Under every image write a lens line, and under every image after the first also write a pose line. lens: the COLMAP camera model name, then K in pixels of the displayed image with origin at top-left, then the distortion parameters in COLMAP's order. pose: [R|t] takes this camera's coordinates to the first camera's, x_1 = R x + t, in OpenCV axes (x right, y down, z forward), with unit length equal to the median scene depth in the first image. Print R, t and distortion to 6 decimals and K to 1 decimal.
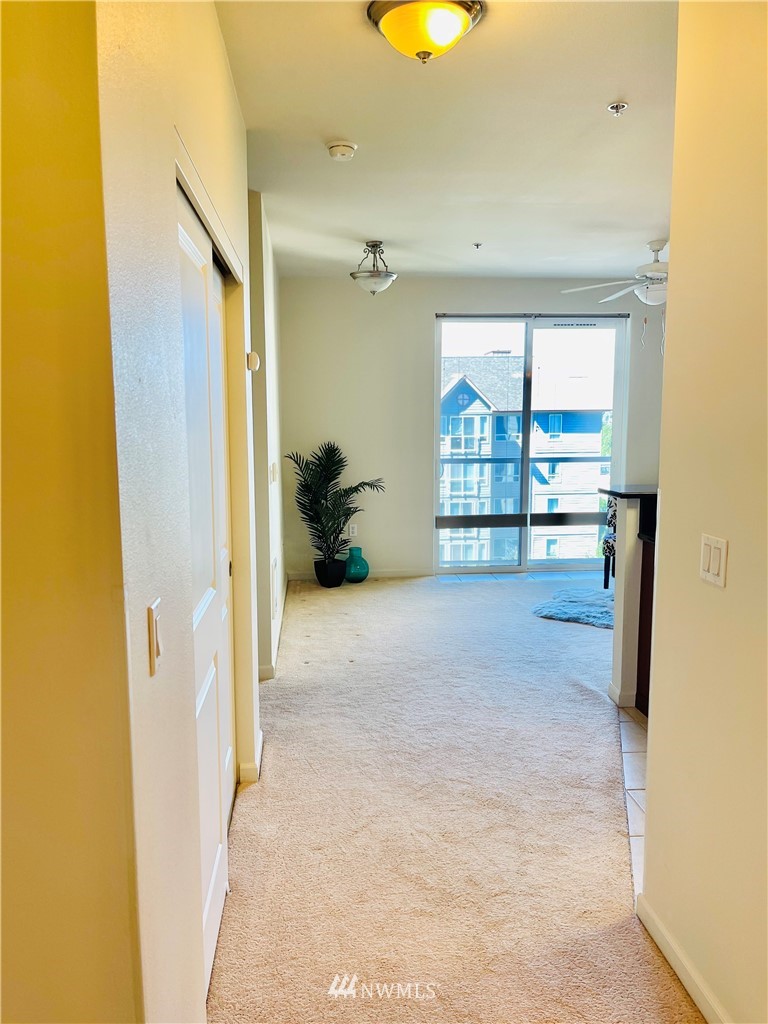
lens RADIAL K [[765.5, 0, 382.3], [0, 765.5, 511.2], [0, 0, 1]] dist [0.029956, -0.008457]
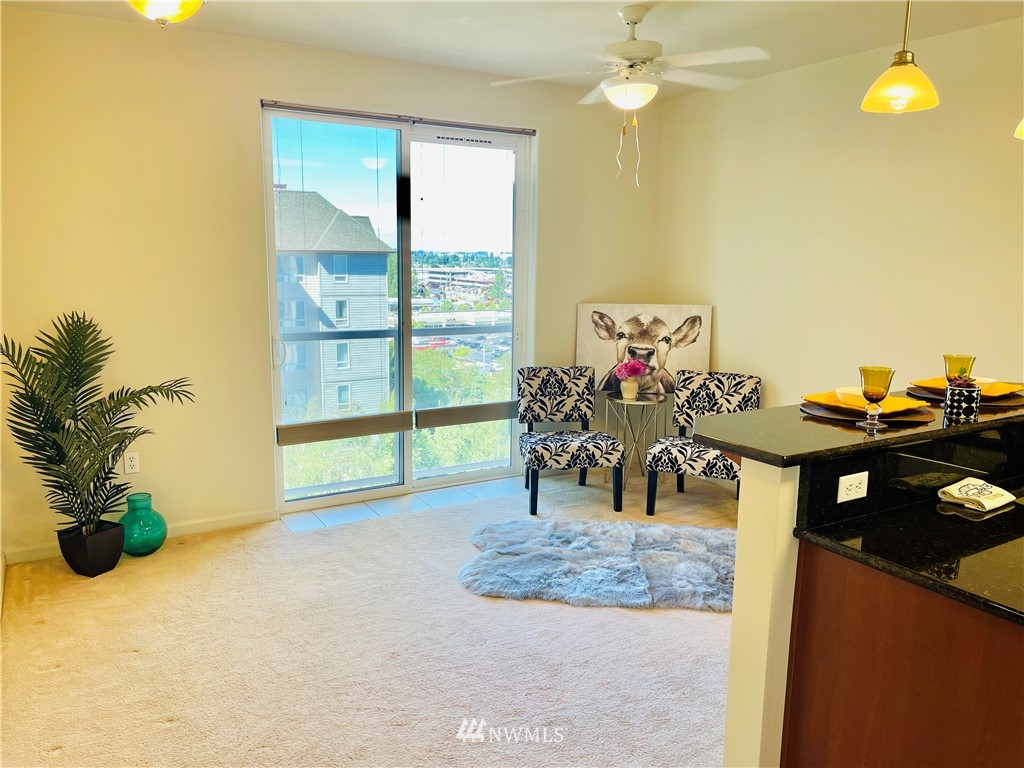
lens RADIAL K [[765.5, 0, 512.3], [0, 765.5, 388.9], [0, 0, 1]] dist [0.029956, -0.008457]
pose [[0.900142, -0.058880, 0.431599, -0.028074], [0.037788, 0.997642, 0.057292, -0.056182], [-0.433954, -0.035262, 0.900245, 0.354383]]
